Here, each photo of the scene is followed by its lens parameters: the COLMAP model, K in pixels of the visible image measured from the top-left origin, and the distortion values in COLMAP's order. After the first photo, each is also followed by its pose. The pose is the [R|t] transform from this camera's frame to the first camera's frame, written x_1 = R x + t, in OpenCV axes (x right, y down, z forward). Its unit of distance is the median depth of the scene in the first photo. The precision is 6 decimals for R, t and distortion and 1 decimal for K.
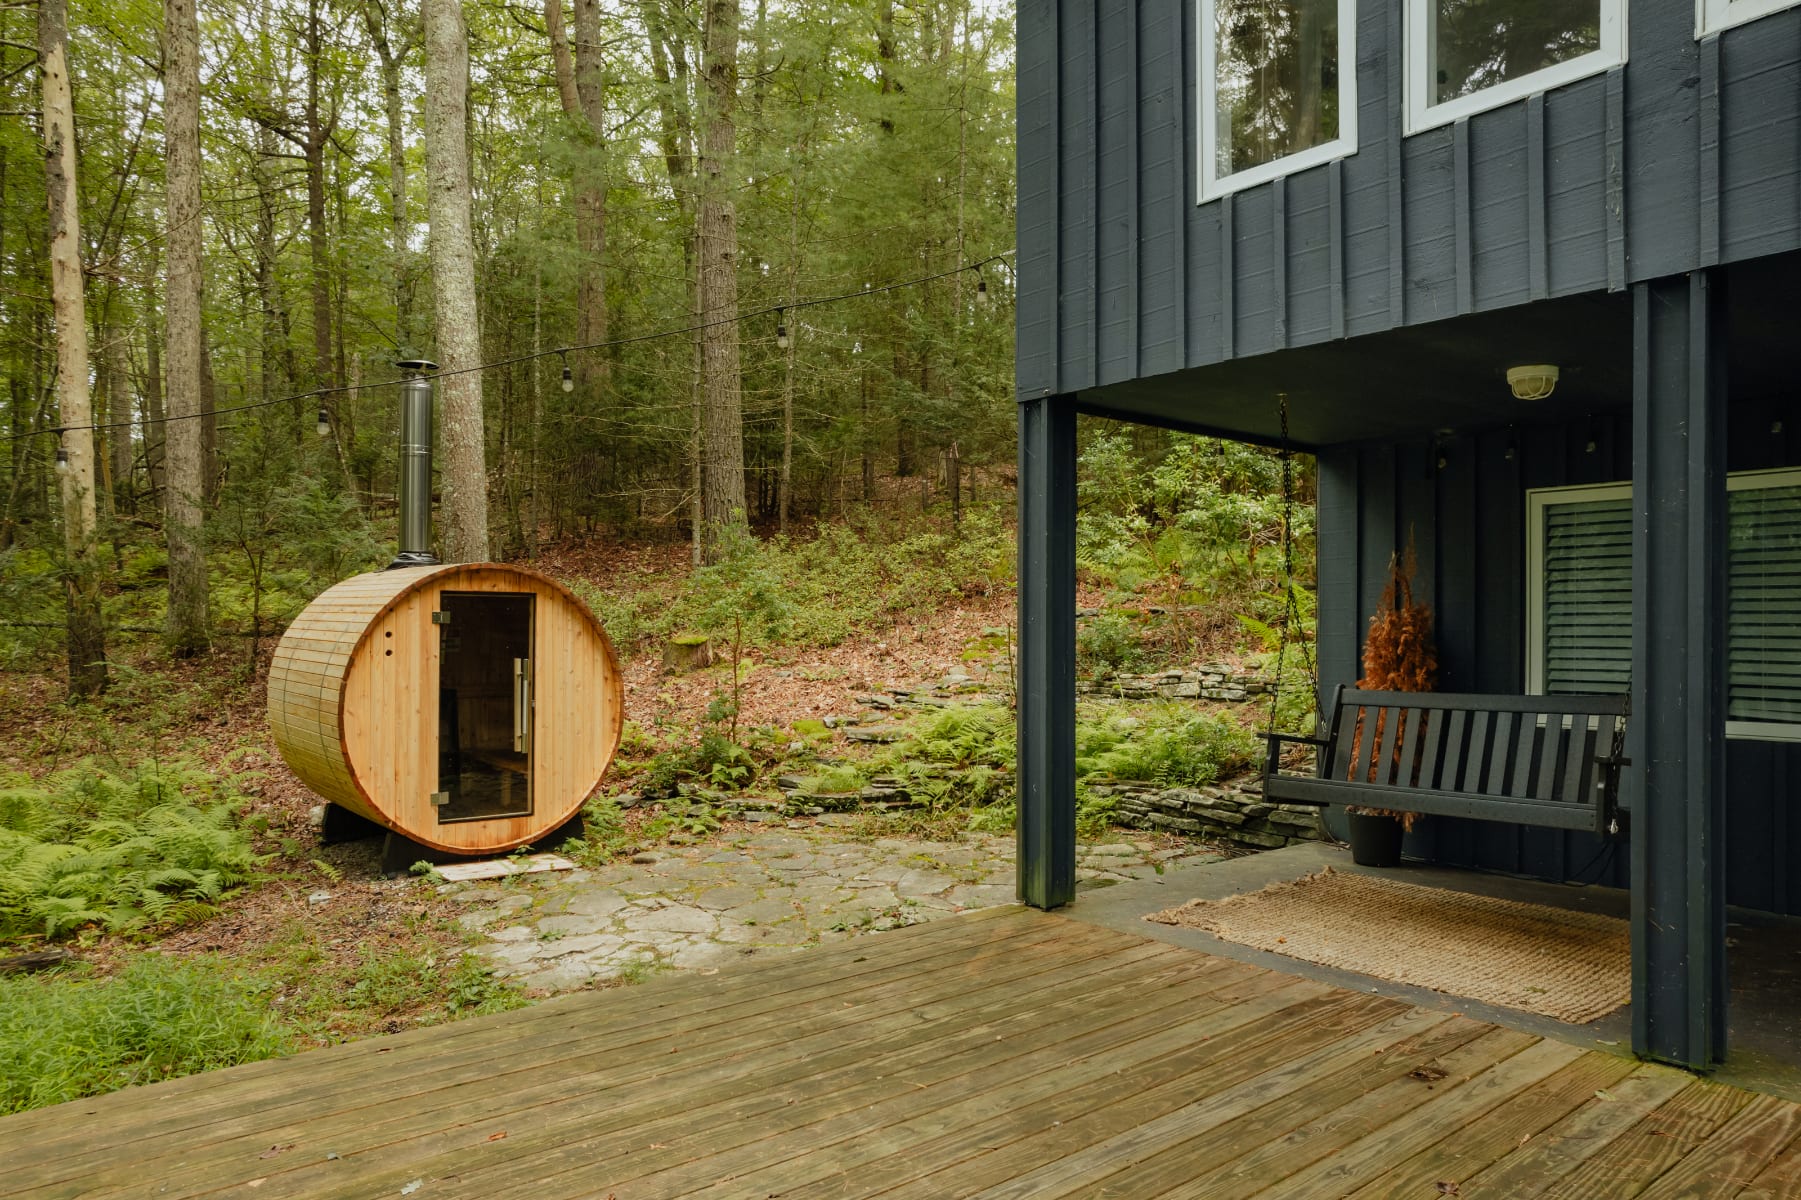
lens RADIAL K [[1215.0, 0, 944.5], [0, 1215.0, 627.1], [0, 0, 1]] dist [-0.072949, 0.074594]
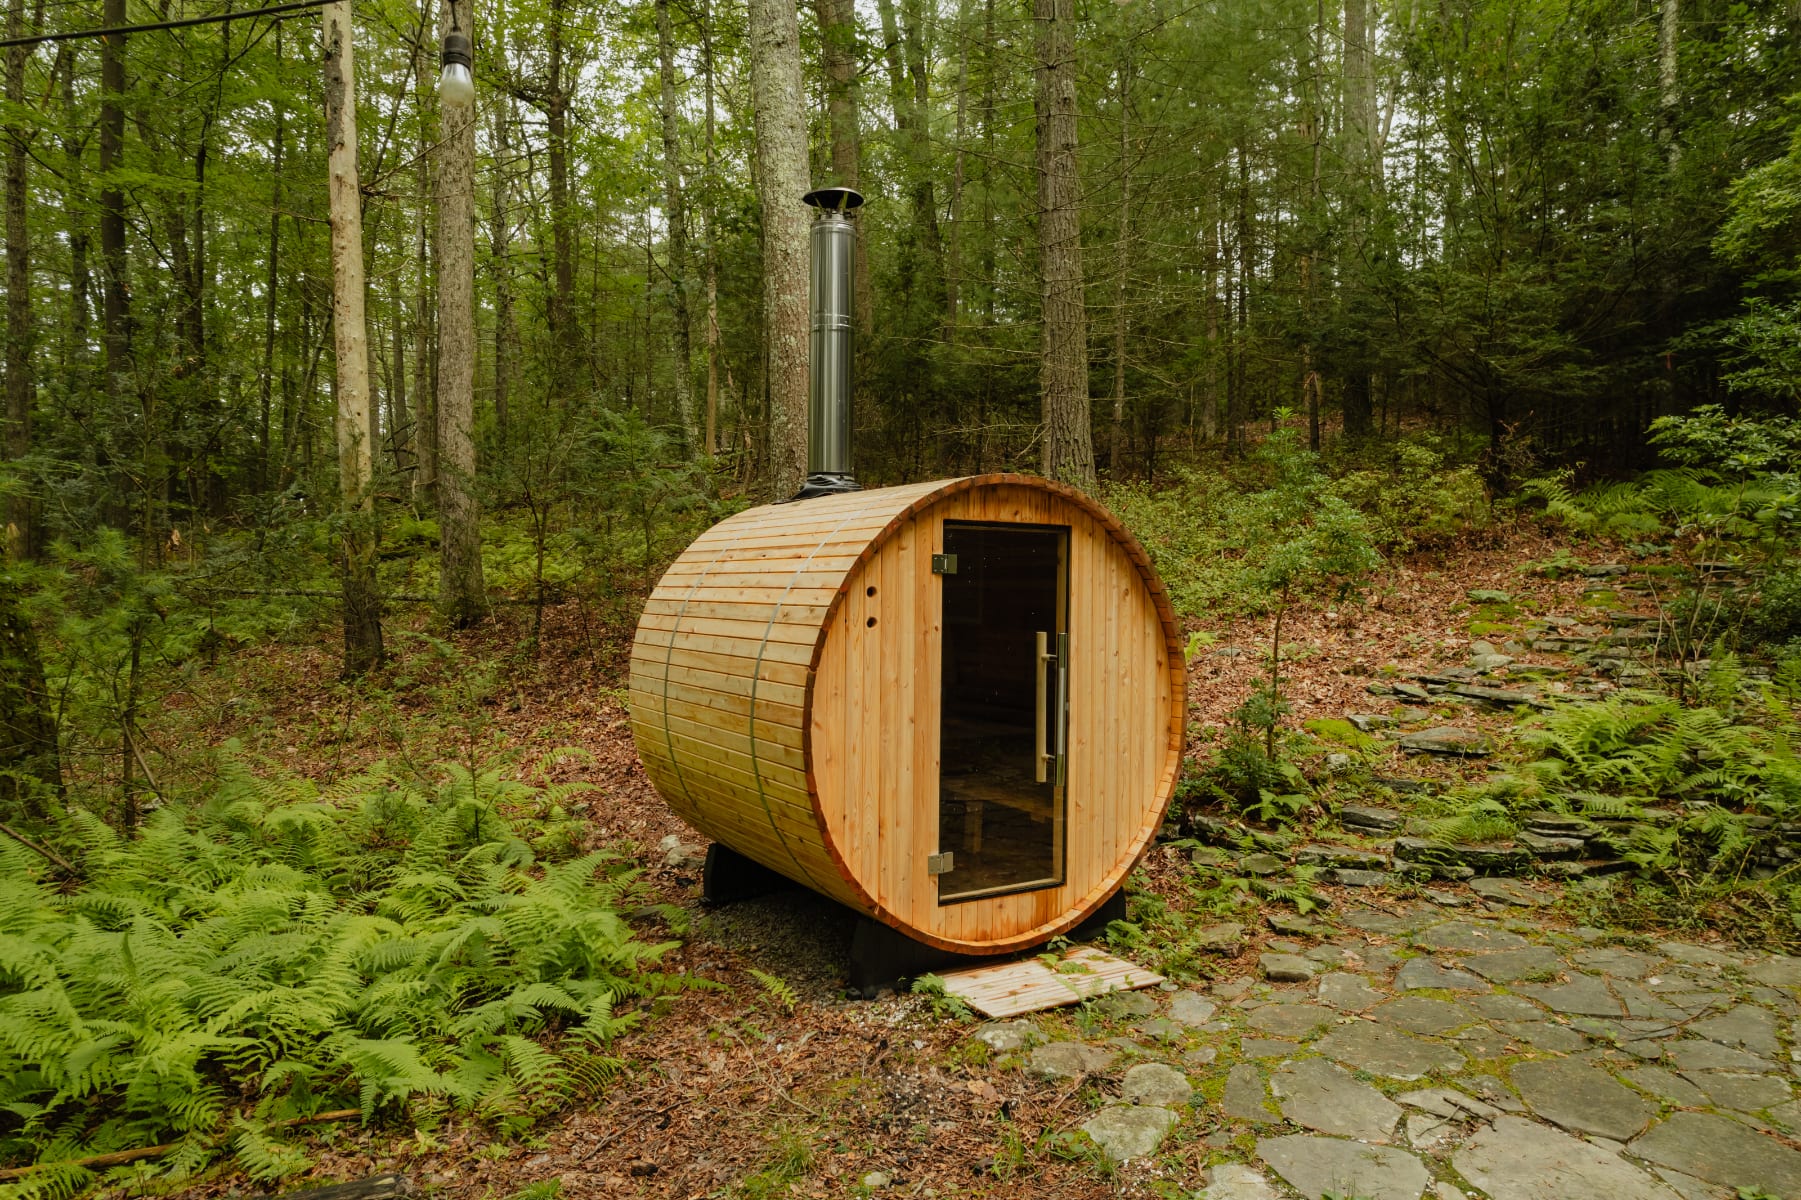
lens RADIAL K [[1182.5, 0, 936.8], [0, 1182.5, 607.7], [0, 0, 1]] dist [-0.033621, 0.002060]
pose [[0.988371, -0.000662, -0.152057, -0.279657], [0.001661, 0.999978, 0.006444, 0.008528], [0.152050, -0.006622, 0.988351, 0.348098]]
